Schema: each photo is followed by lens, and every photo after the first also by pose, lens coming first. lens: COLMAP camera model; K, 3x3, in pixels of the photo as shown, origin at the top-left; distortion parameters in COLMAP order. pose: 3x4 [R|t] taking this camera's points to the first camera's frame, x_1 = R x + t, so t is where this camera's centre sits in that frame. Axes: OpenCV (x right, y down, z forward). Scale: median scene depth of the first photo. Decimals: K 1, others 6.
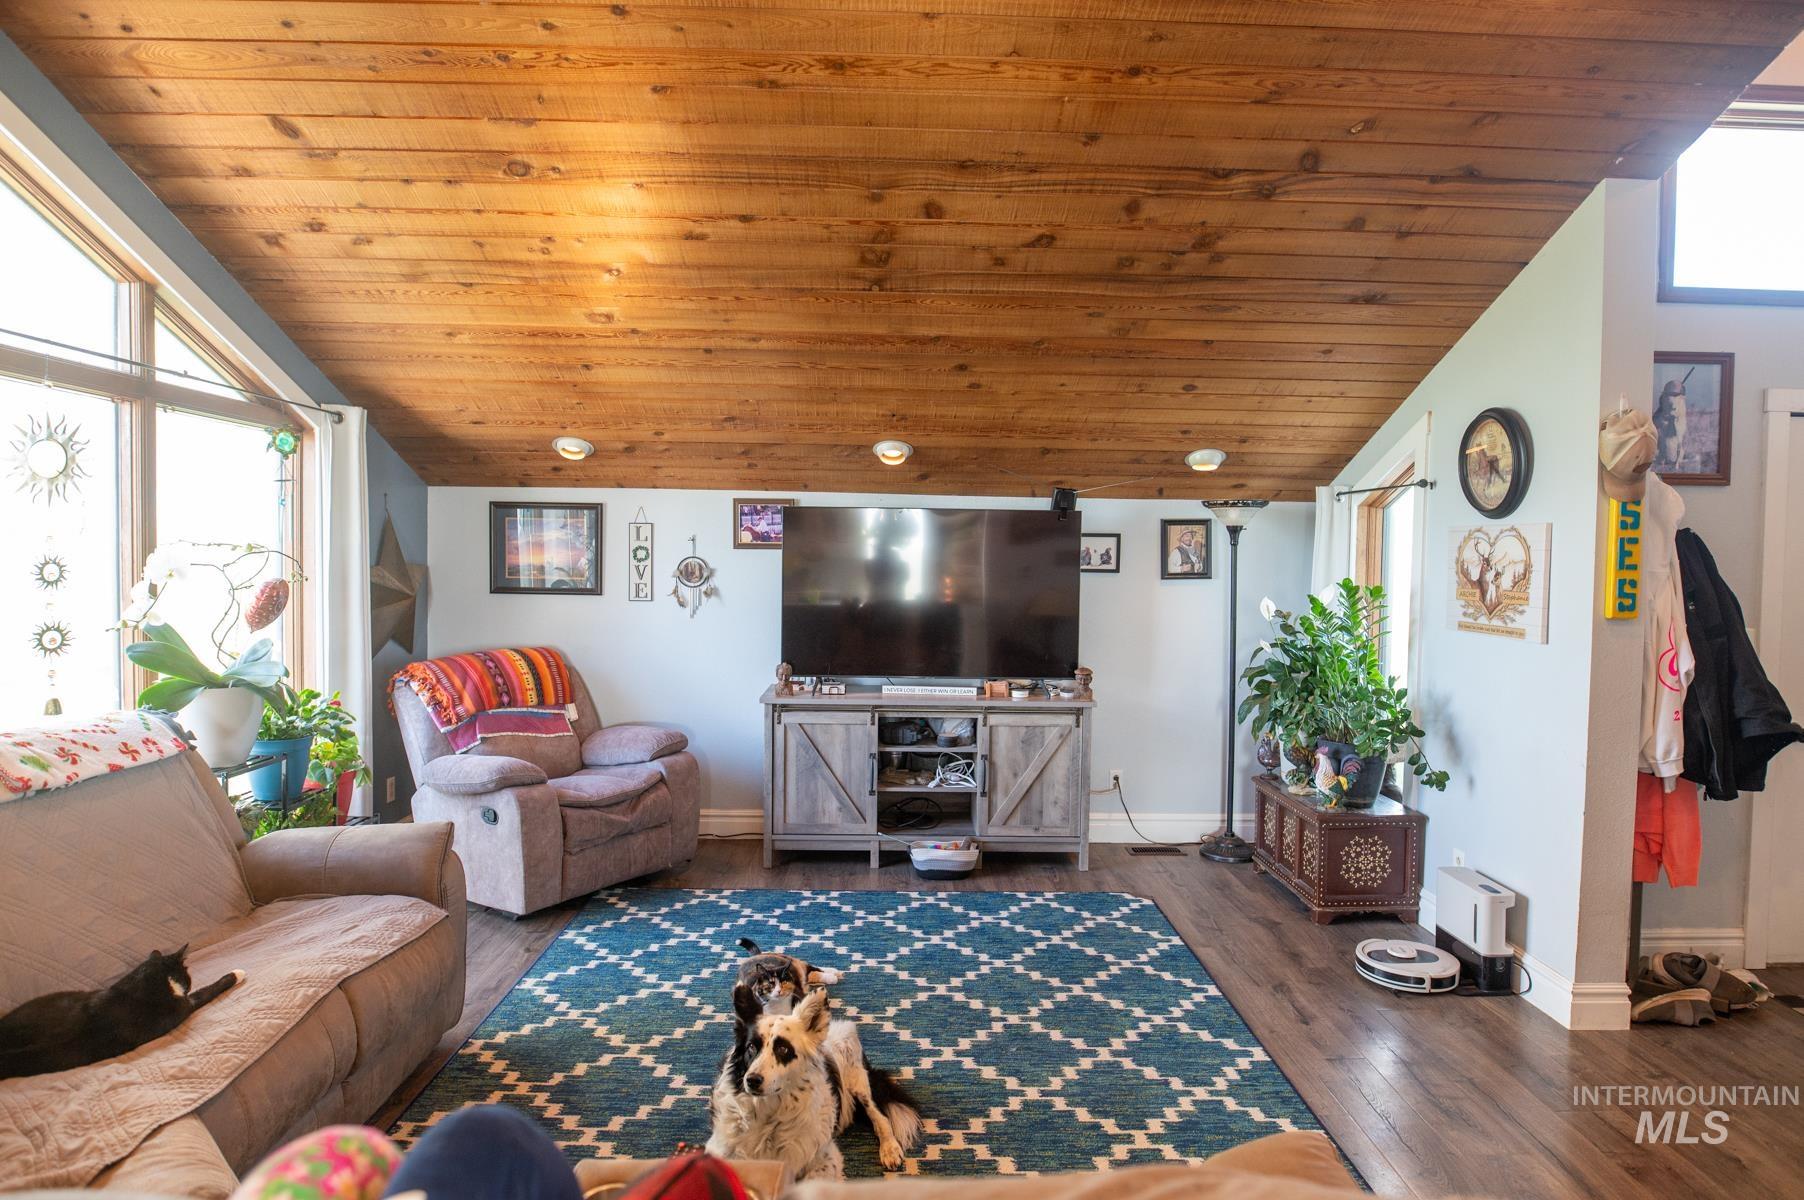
lens RADIAL K [[1041.6, 0, 909.0], [0, 1041.6, 595.9], [0, 0, 1]] dist [-0.020719, 0.000435]
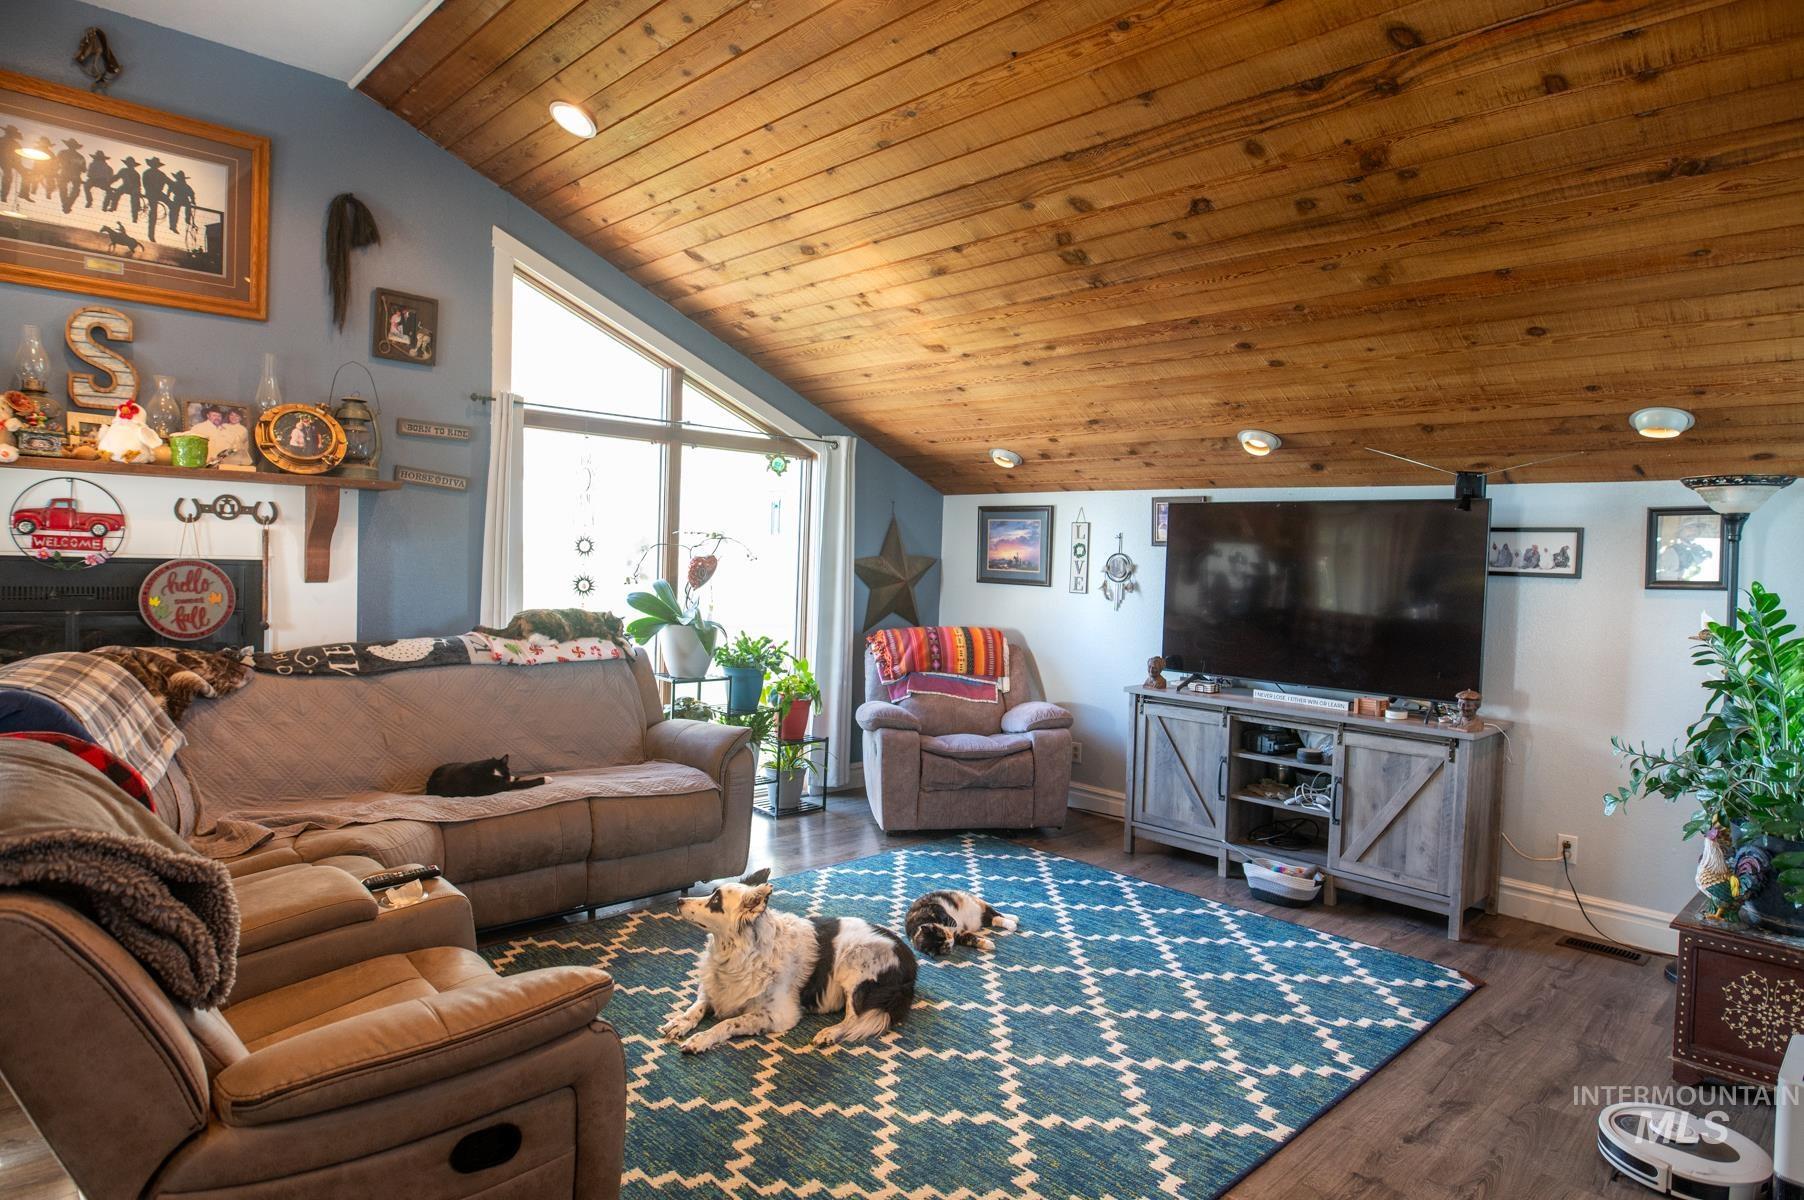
lens RADIAL K [[1041.6, 0, 909.0], [0, 1041.6, 595.9], [0, 0, 1]] dist [-0.020719, 0.000435]
pose [[0.677491, 0.036310, -0.734634, 0.525659], [-0.052935, 0.998598, 0.000540, 0.020219], [0.733624, 0.038522, 0.678463, 0.146391]]
